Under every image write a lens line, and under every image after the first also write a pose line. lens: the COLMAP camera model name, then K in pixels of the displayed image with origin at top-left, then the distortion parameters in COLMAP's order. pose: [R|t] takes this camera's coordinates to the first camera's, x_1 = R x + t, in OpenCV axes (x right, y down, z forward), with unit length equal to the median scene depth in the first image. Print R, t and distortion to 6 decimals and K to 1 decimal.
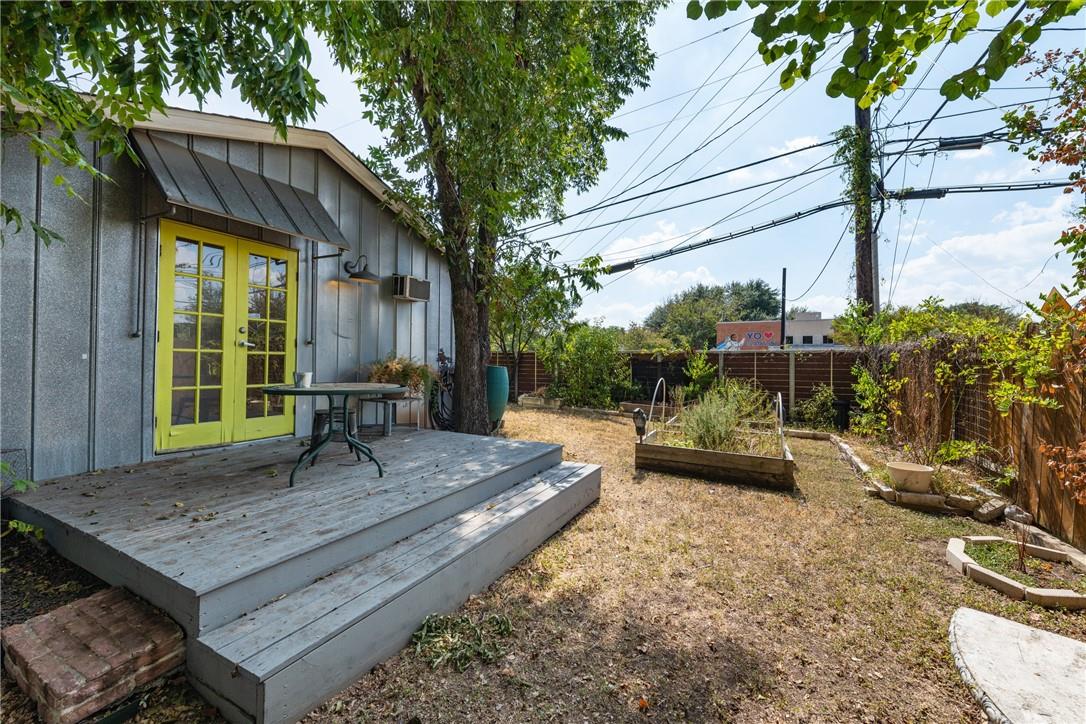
lens RADIAL K [[435.3, 0, 543.5], [0, 435.3, 361.6], [0, 0, 1]] dist [0.000474, -0.000422]
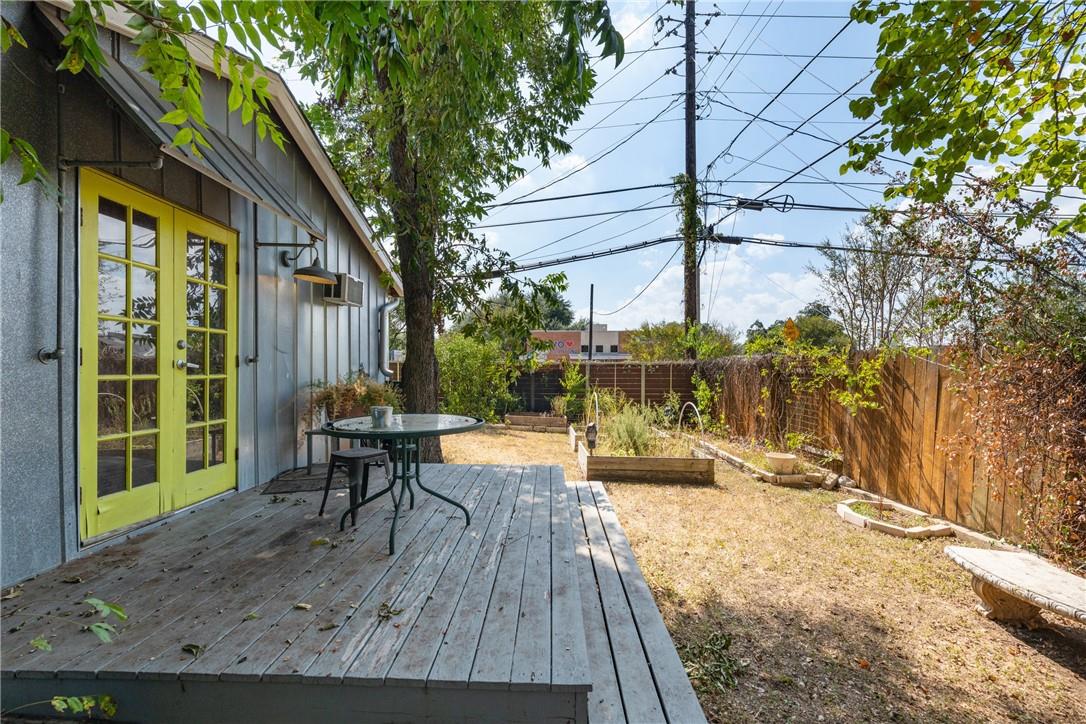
lens RADIAL K [[458.7, 0, 544.0], [0, 458.7, 378.1], [0, 0, 1]] dist [0.003486, 0.000126]
pose [[0.890200, -0.012706, 0.455392, -0.472203], [0.001539, 0.999689, 0.024883, -0.033592], [-0.455566, -0.021450, 0.889943, 0.095968]]
